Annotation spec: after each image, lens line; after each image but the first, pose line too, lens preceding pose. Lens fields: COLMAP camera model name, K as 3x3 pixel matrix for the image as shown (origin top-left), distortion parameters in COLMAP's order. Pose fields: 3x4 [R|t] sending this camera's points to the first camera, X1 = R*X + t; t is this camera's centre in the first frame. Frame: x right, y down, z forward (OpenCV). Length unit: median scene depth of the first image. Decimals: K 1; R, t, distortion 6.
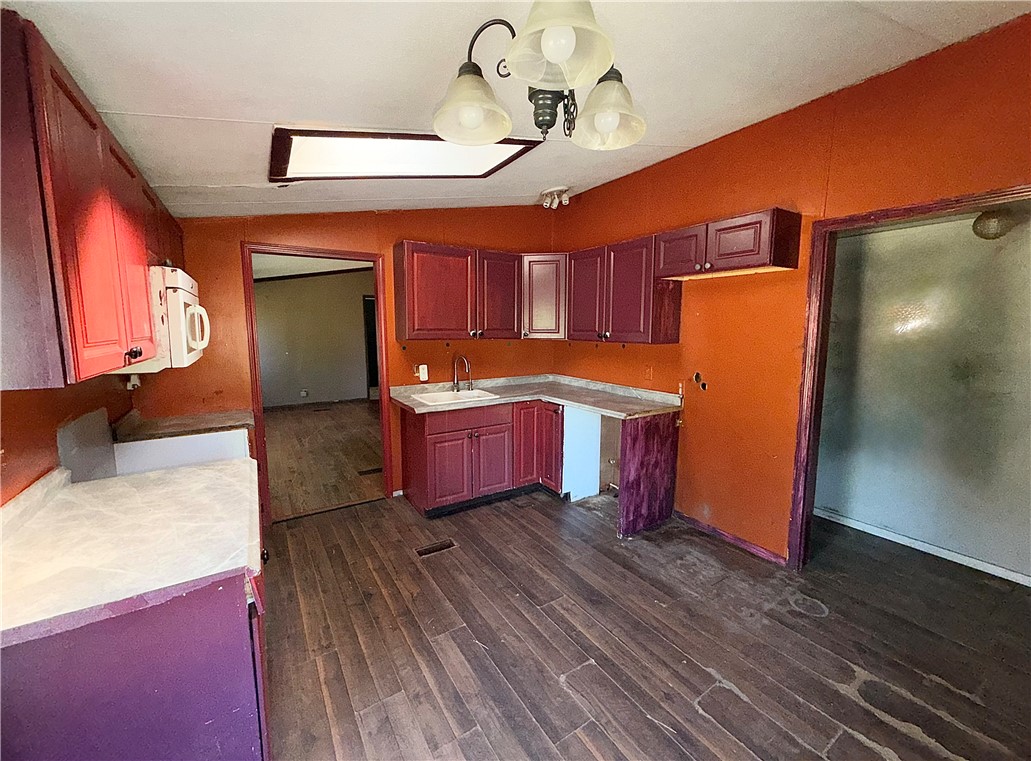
lens RADIAL K [[414.5, 0, 516.4], [0, 414.5, 374.7], [0, 0, 1]] dist [0.001954, 0.000197]
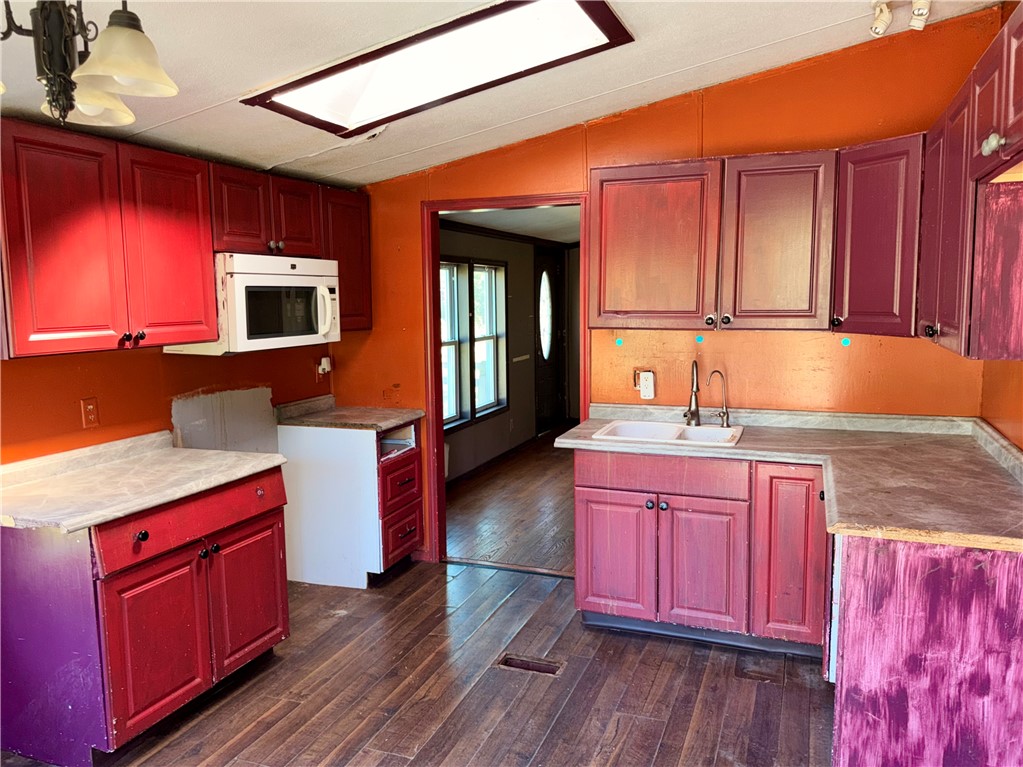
lens RADIAL K [[767.0, 0, 511.5], [0, 767.0, 383.5], [0, 0, 1]] dist [-0.002311, -0.003121]
pose [[0.586120, 0.081623, -0.806102, 0.670006], [-0.083638, 0.995693, 0.040006, -0.043935], [0.805896, 0.043973, 0.590423, 0.276793]]
